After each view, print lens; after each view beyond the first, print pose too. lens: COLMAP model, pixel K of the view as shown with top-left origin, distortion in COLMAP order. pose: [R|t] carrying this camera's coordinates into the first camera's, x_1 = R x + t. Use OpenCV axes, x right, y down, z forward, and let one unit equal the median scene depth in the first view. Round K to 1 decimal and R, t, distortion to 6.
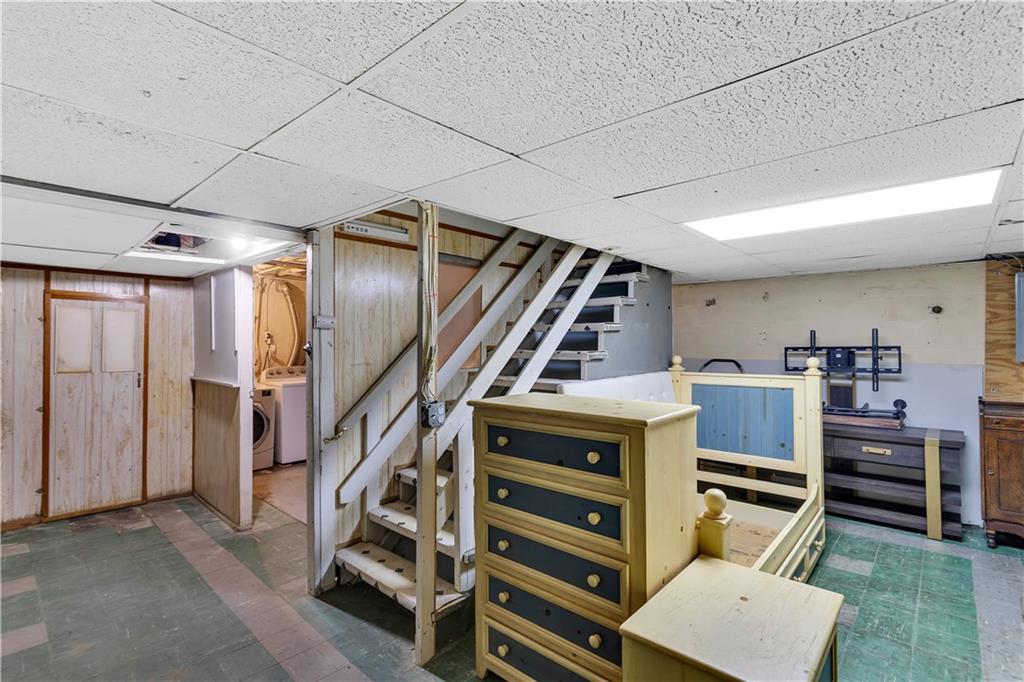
lens RADIAL K [[481.4, 0, 510.5], [0, 481.4, 336.3], [0, 0, 1]] dist [-0.000623, 0.002986]
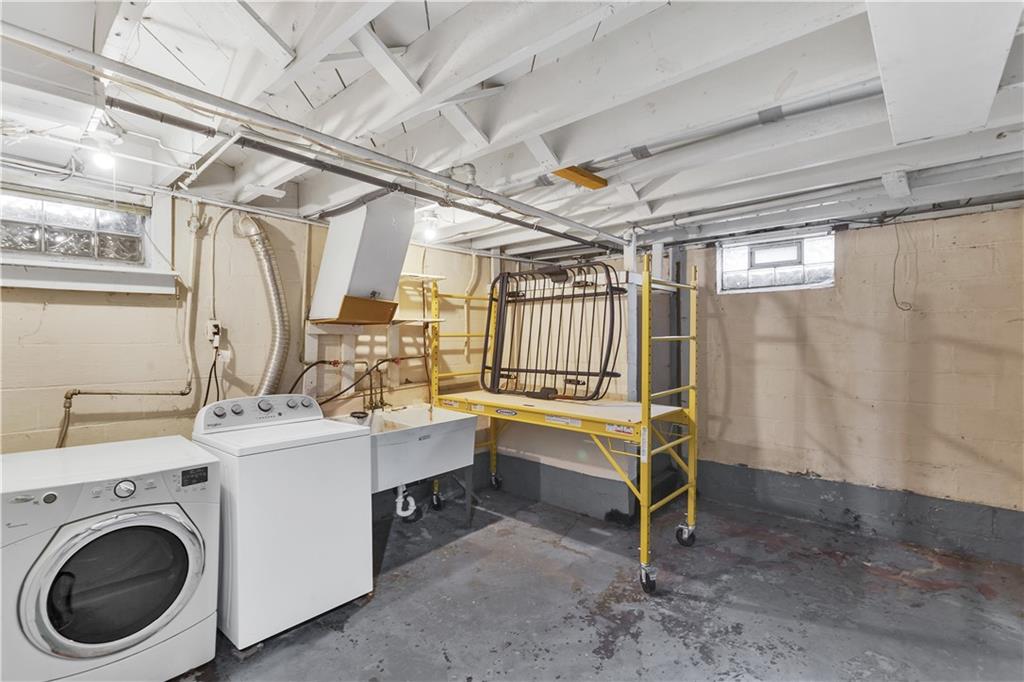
lens RADIAL K [[481.4, 0, 513.3], [0, 481.4, 343.5], [0, 0, 1]] dist [-0.000623, 0.002986]
pose [[0.999722, -0.001014, 0.023555, -0.227704], [0.000970, 0.999998, 0.001888, 0.011566], [-0.023557, -0.001865, 0.999721, 0.529585]]
